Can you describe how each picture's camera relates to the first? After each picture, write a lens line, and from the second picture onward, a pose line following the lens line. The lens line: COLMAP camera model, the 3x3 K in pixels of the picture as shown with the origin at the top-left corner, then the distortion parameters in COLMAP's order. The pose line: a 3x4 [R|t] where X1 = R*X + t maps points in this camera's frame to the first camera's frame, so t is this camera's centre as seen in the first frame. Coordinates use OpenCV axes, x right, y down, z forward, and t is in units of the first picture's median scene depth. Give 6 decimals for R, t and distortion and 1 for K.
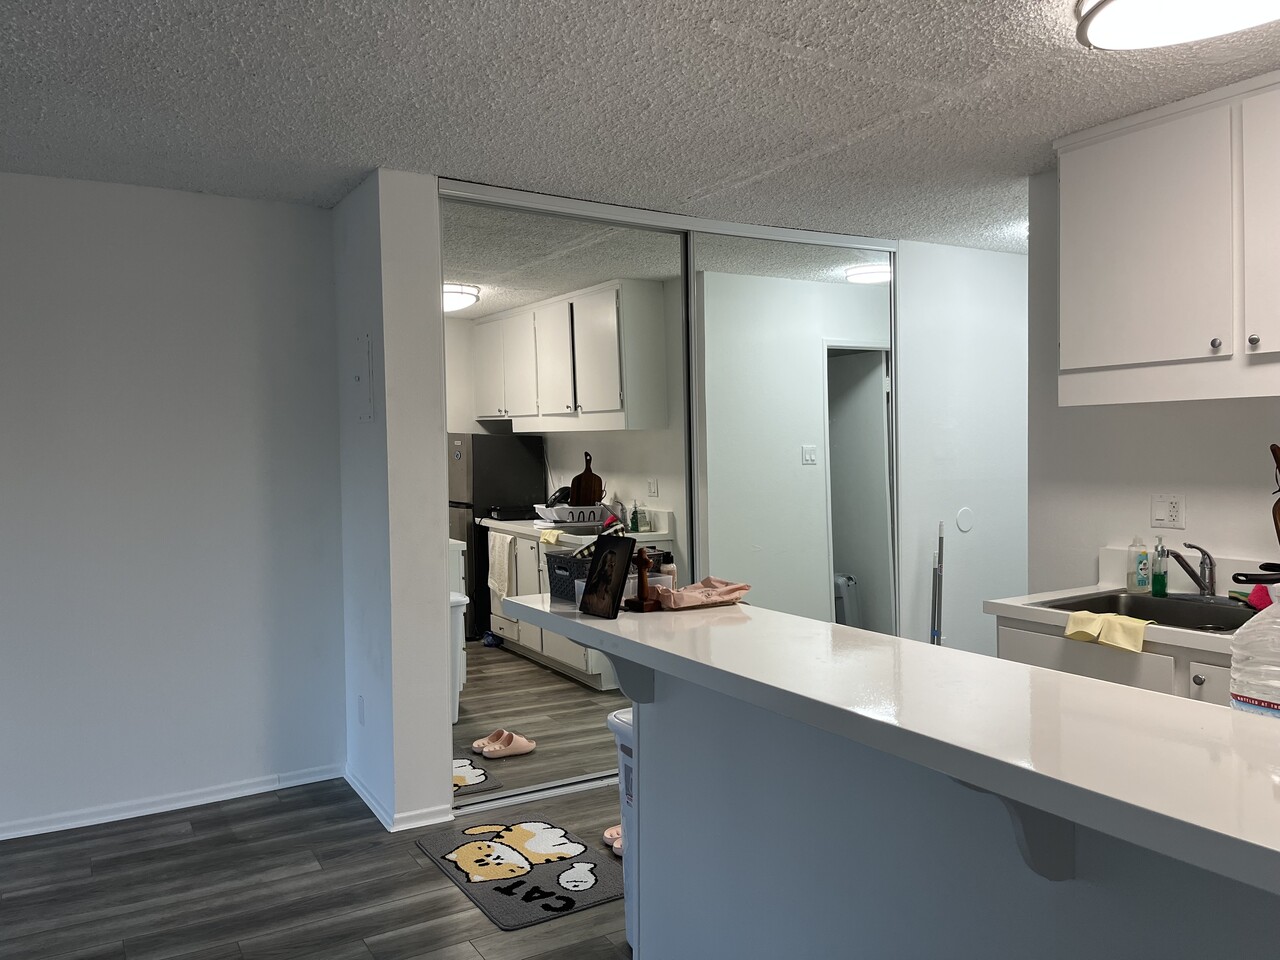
lens RADIAL K [[973.9, 0, 636.8], [0, 973.9, 487.4], [0, 0, 1]] dist [0.074343, -0.100615]
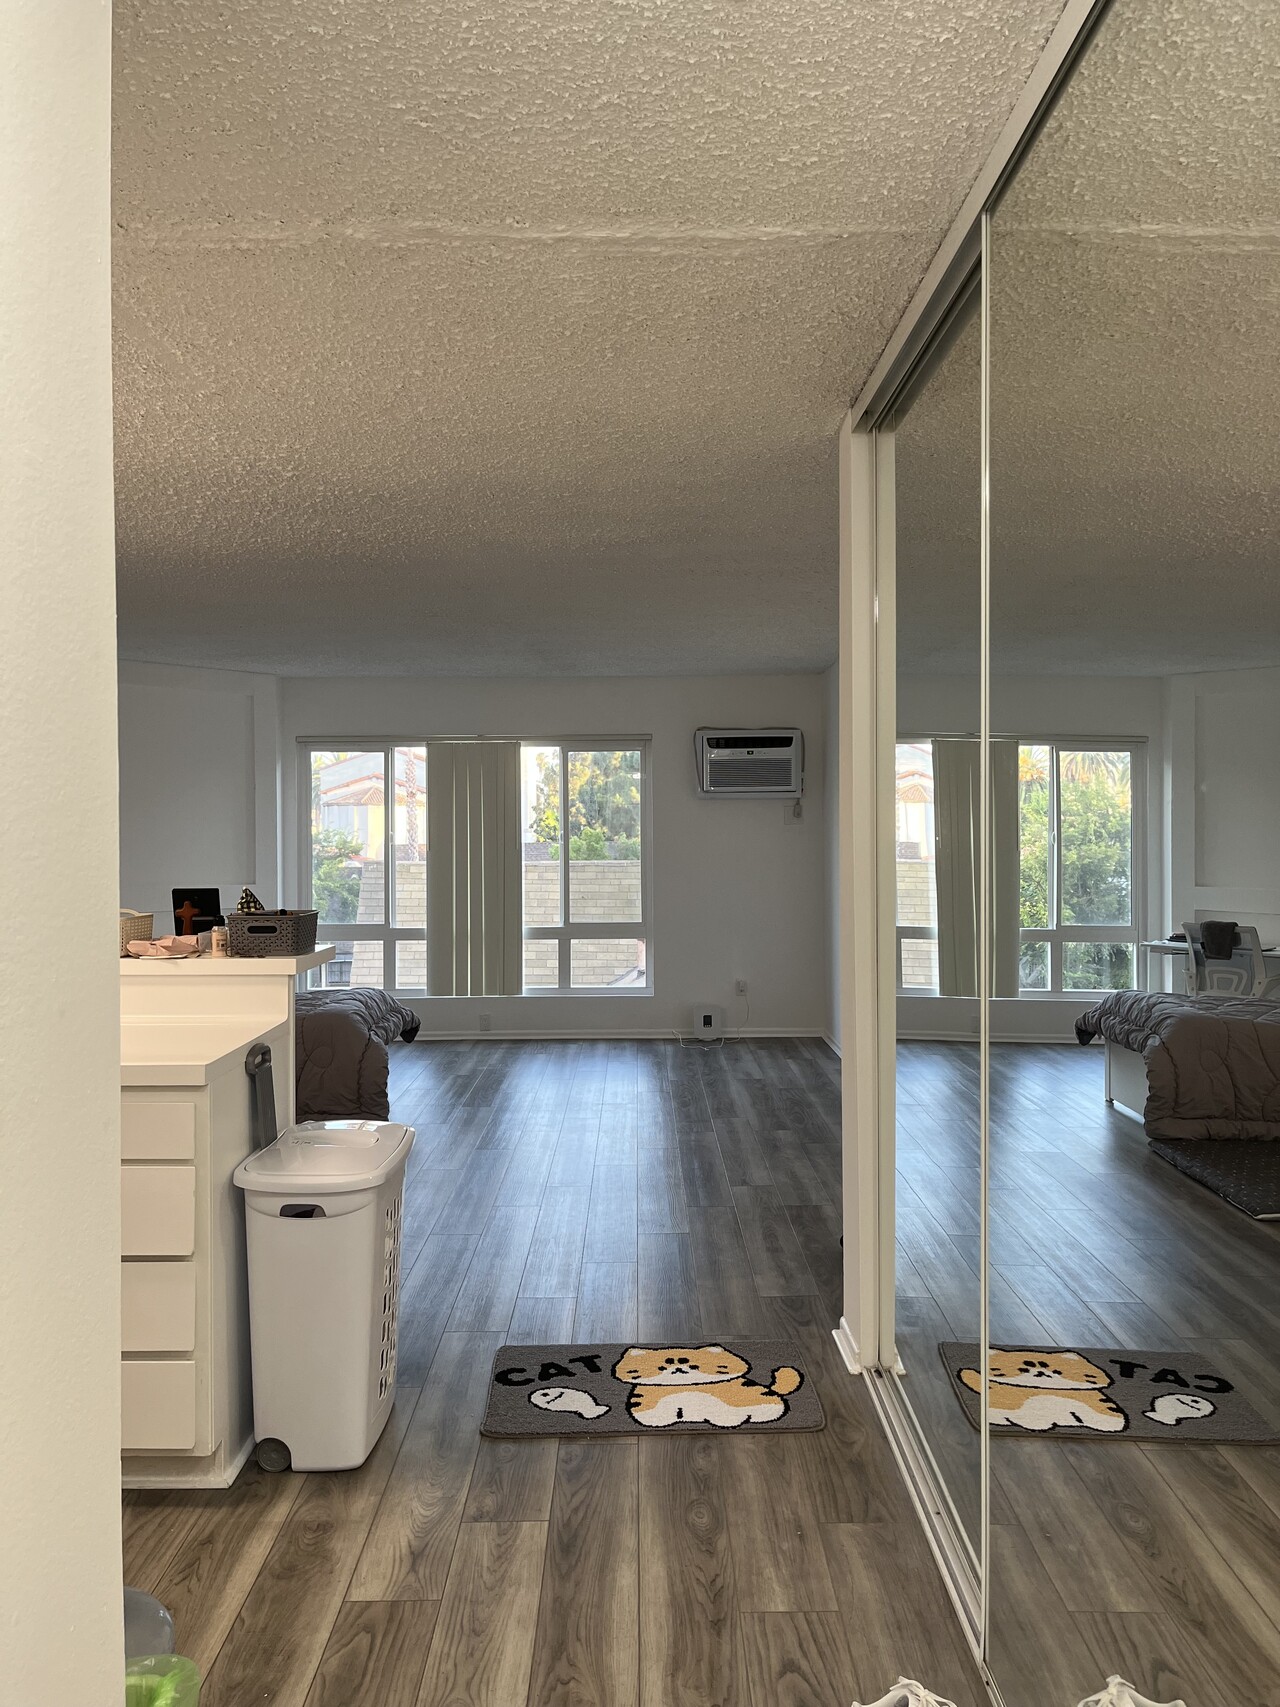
lens RADIAL K [[1298.8, 0, 640.0], [0, 1298.8, 853.5], [0, 0, 1]] dist [0.074343, -0.100615]
pose [[-0.517190, 0.024287, -0.855526, 0.750888], [-0.024499, 0.998768, 0.043163, -0.053049], [0.855520, 0.043283, -0.515958, 1.567003]]
